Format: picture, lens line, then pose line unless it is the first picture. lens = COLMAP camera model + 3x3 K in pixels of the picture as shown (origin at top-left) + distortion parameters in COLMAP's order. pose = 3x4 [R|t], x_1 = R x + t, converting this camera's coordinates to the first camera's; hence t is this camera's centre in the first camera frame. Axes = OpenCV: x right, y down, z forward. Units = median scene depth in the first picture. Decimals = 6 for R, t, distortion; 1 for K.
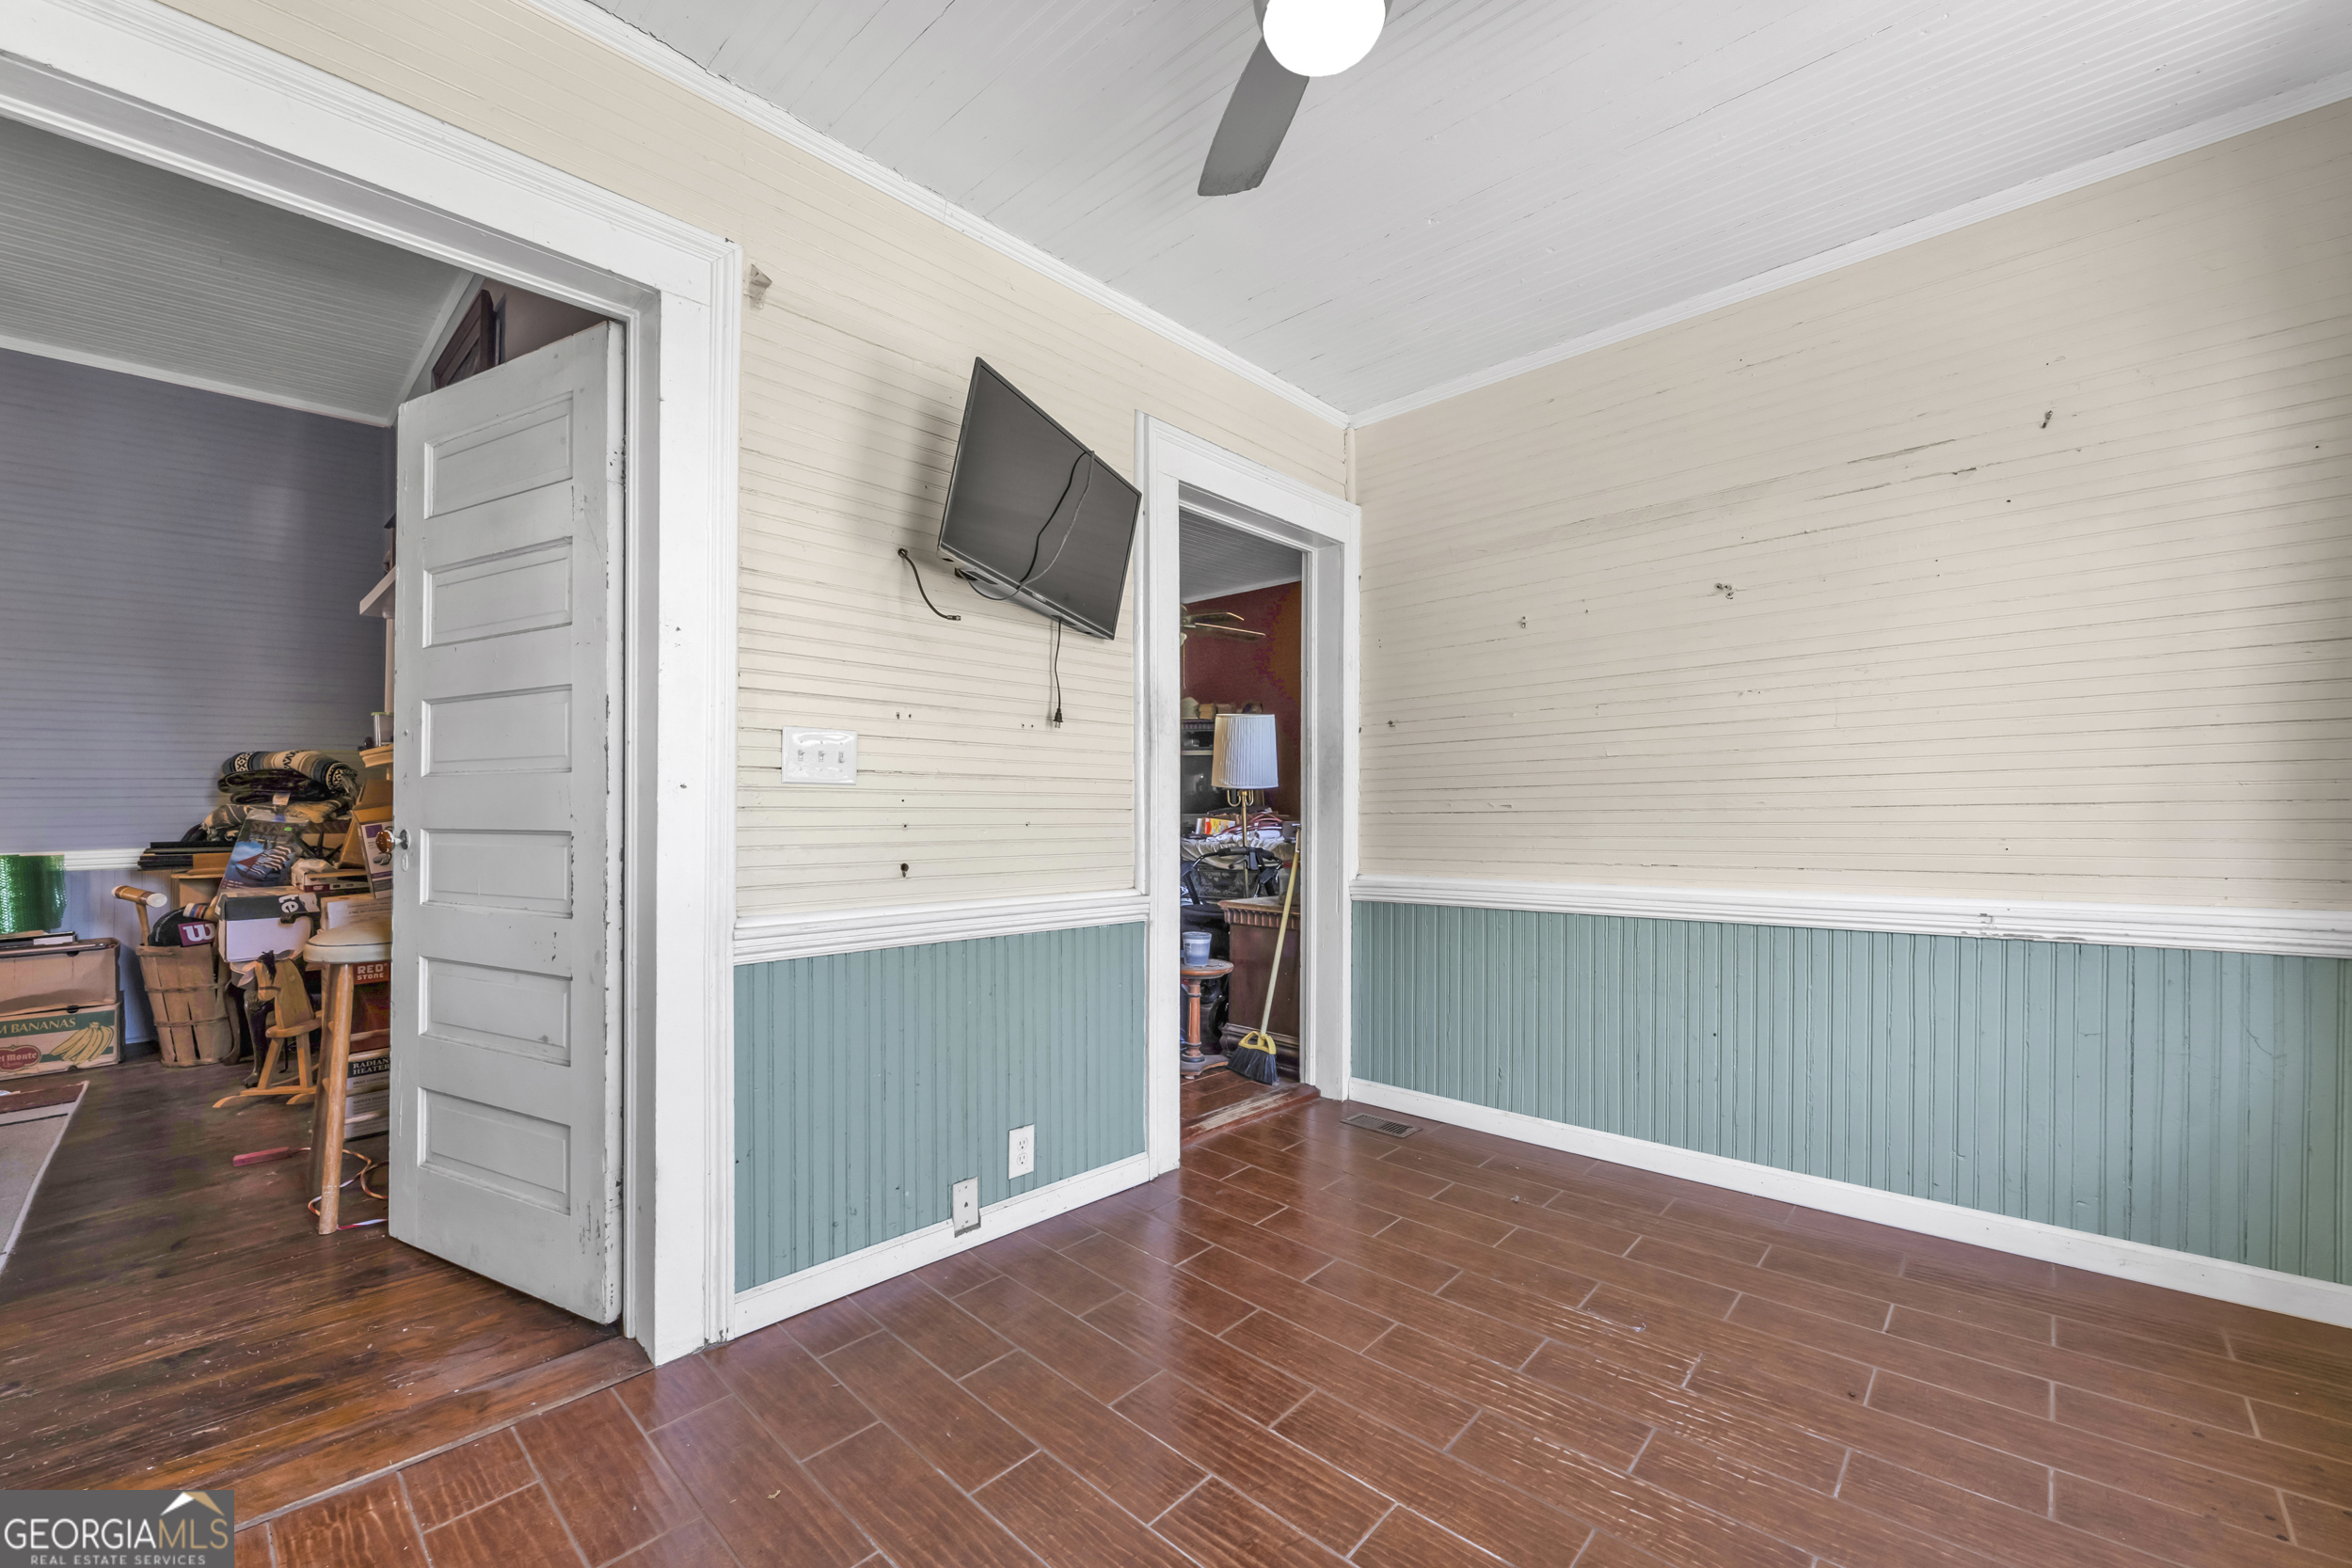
lens RADIAL K [[938.6, 0, 1188.7], [0, 938.6, 774.9], [0, 0, 1]] dist [-0.001066, -0.000407]
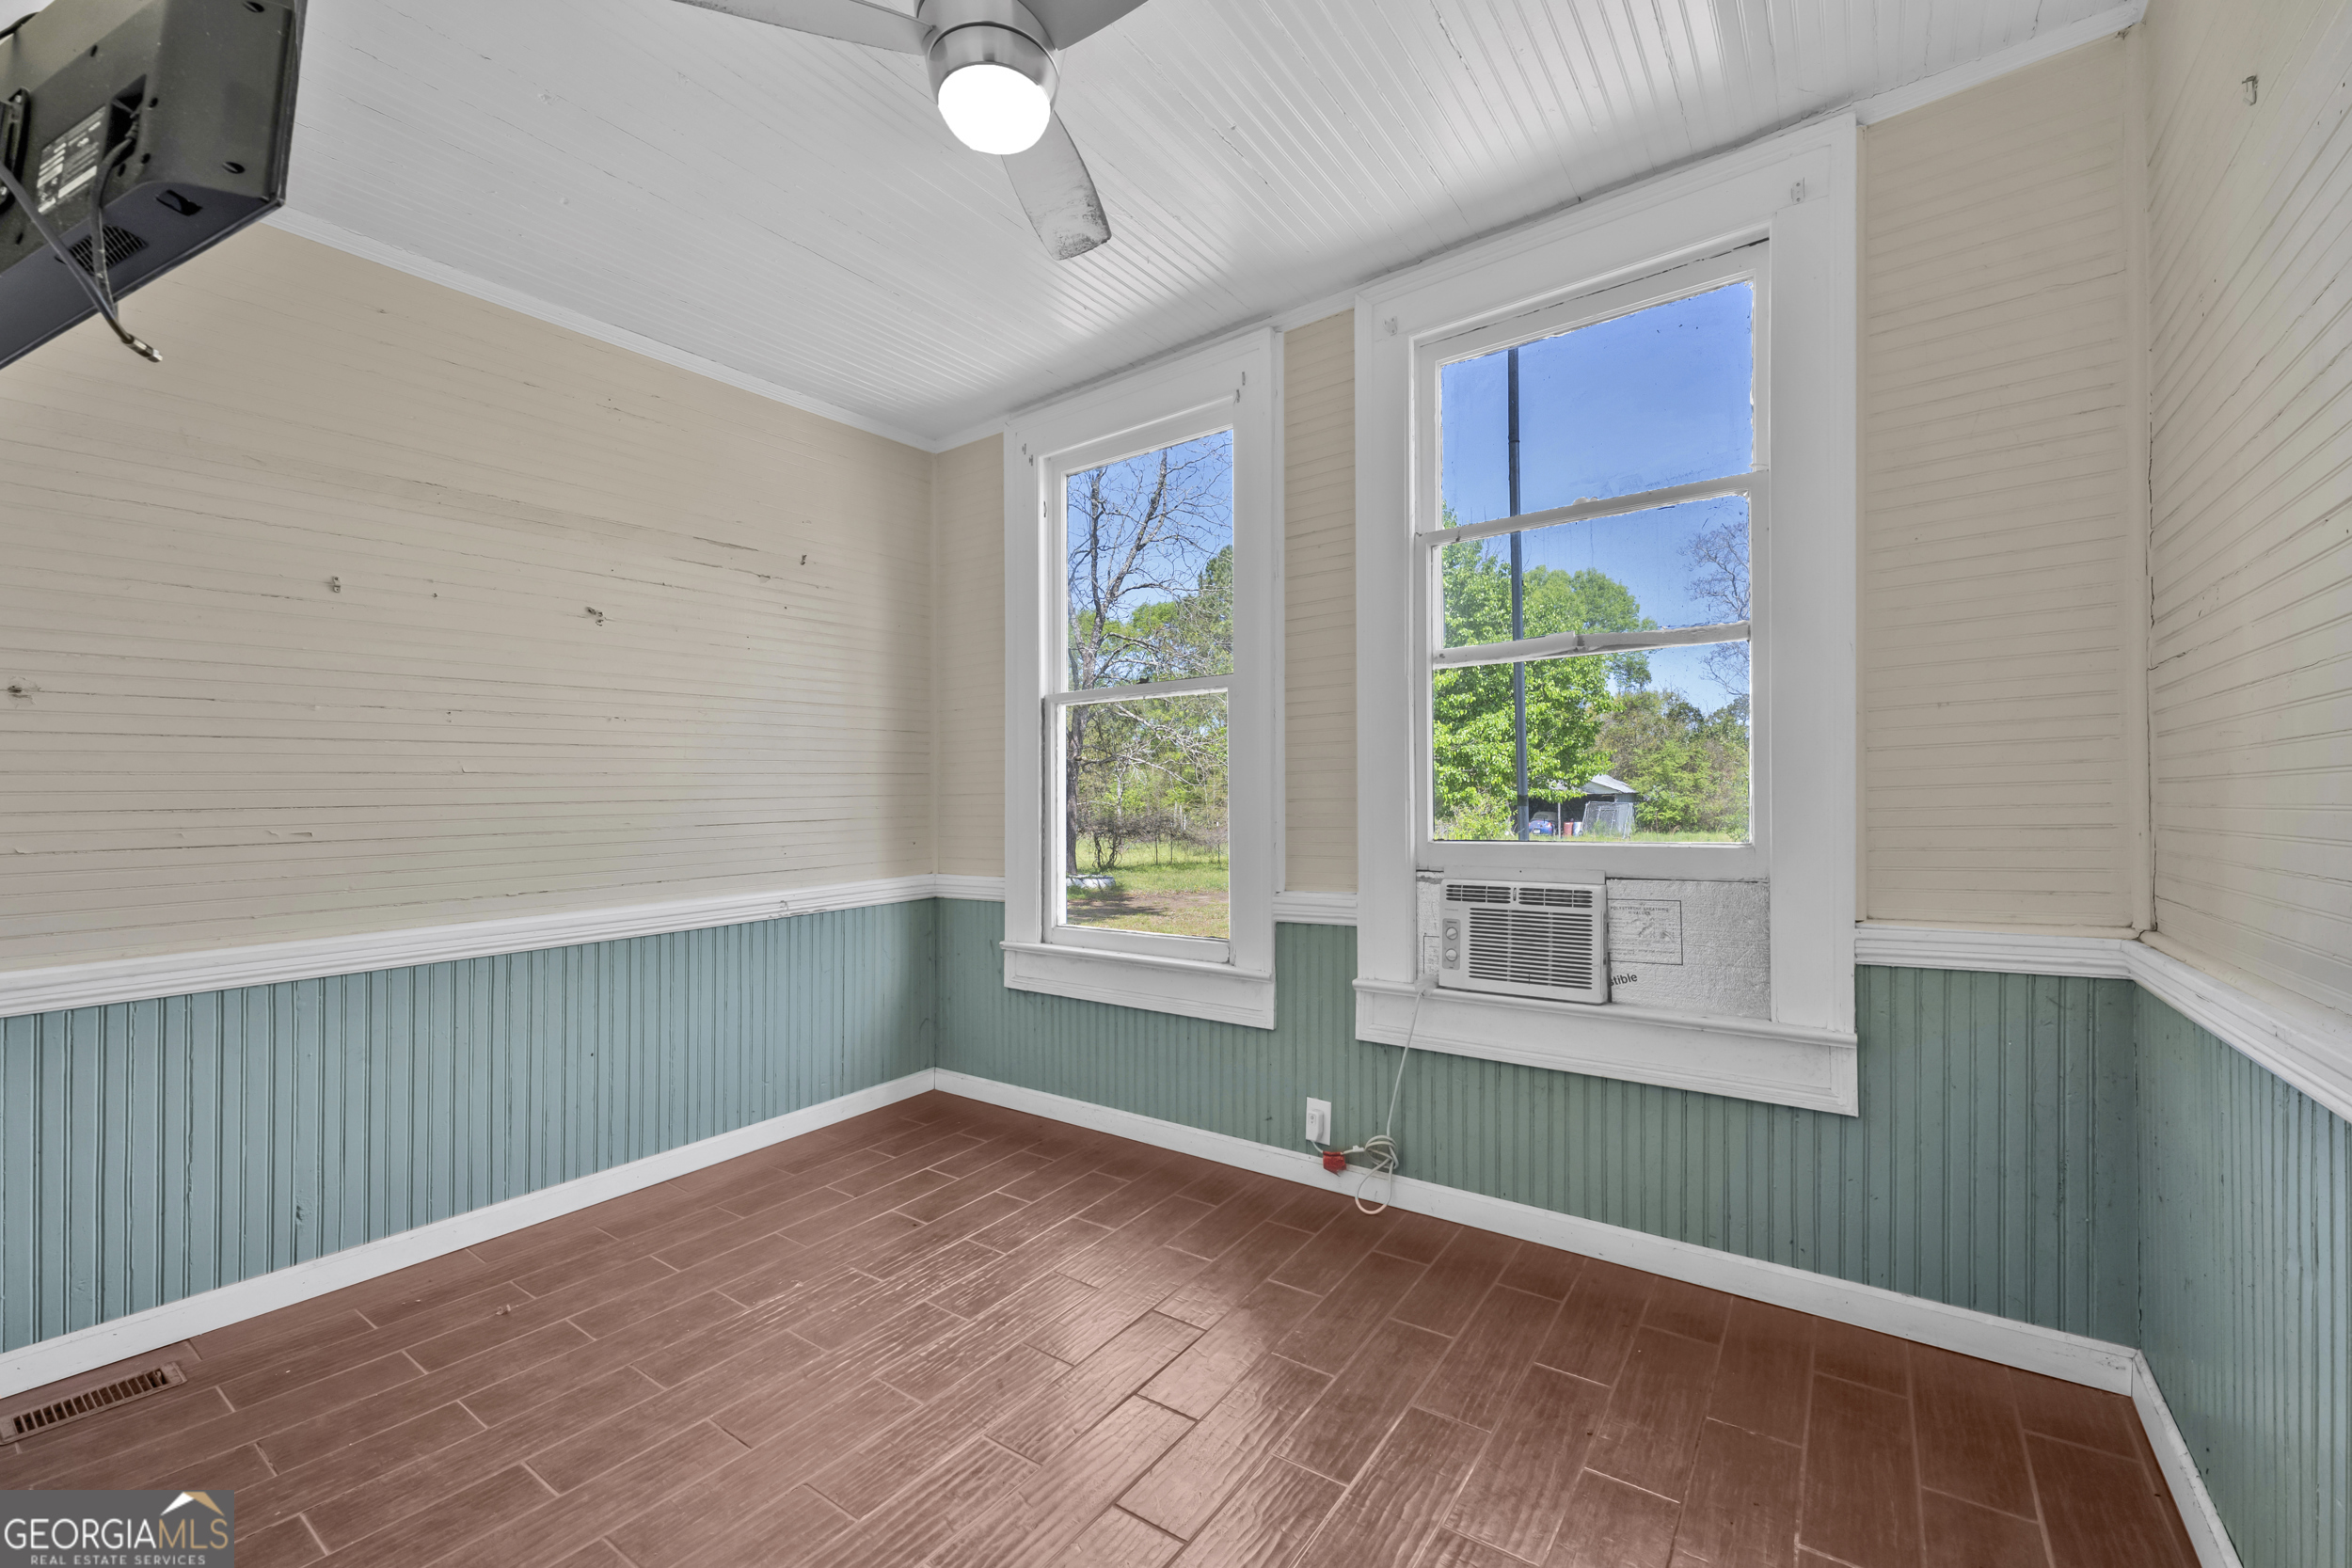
lens RADIAL K [[938.6, 0, 1188.7], [0, 938.6, 774.9], [0, 0, 1]] dist [-0.001066, -0.000407]
pose [[-0.112532, 0.039259, 0.992872, -0.583304], [-0.015427, 0.999030, -0.041251, 0.009601], [-0.993528, -0.019959, -0.111818, 0.535304]]
